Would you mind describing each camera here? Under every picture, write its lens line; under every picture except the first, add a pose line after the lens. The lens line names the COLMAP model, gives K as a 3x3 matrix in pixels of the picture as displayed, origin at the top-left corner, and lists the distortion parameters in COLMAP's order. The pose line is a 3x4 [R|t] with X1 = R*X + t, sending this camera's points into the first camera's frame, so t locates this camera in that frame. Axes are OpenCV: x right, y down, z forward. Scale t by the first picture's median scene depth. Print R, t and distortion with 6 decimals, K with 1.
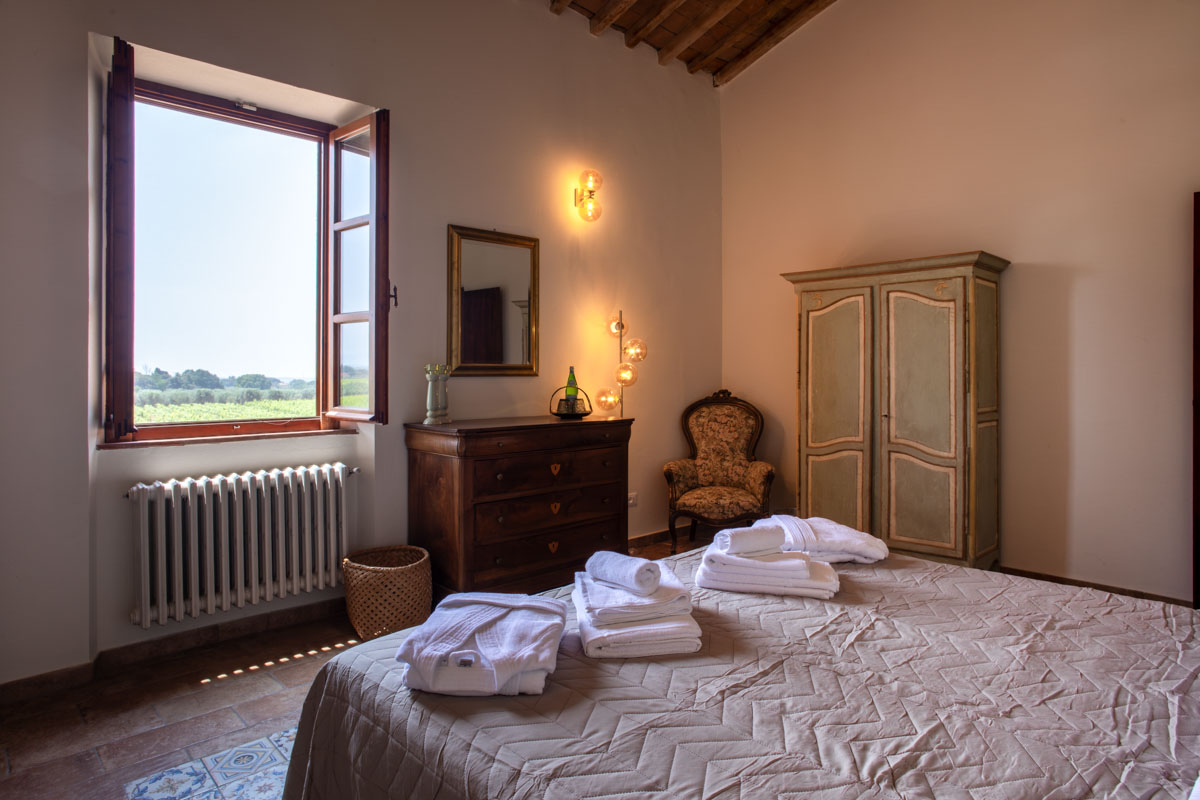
lens RADIAL K [[707.2, 0, 611.9], [0, 707.2, 382.4], [0, 0, 1]] dist [-0.108260, 0.092128]
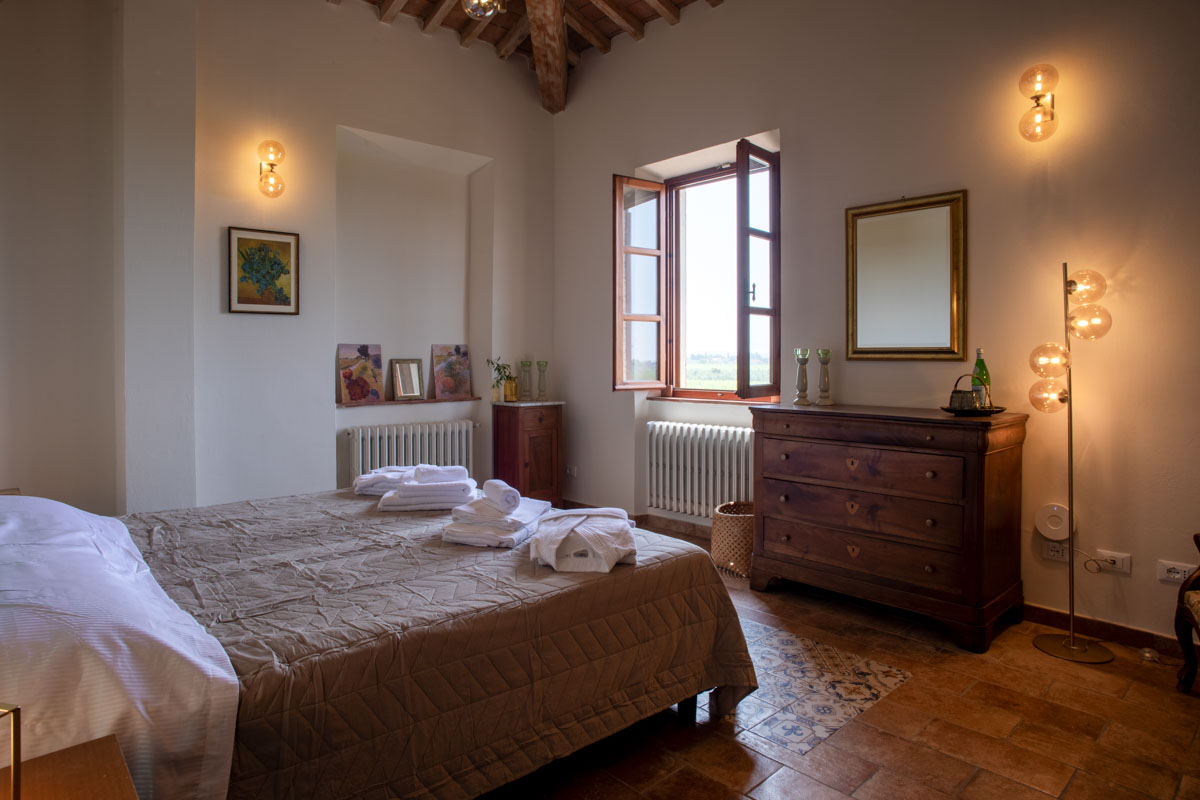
lens RADIAL K [[718.9, 0, 594.9], [0, 718.9, 374.6], [0, 0, 1]] dist [-0.083978, 0.056563]
pose [[-0.048801, 0.026908, -0.998446, 0.835545], [-0.014531, 0.999512, 0.027647, -0.011353], [0.998703, 0.015858, -0.048387, 0.718755]]
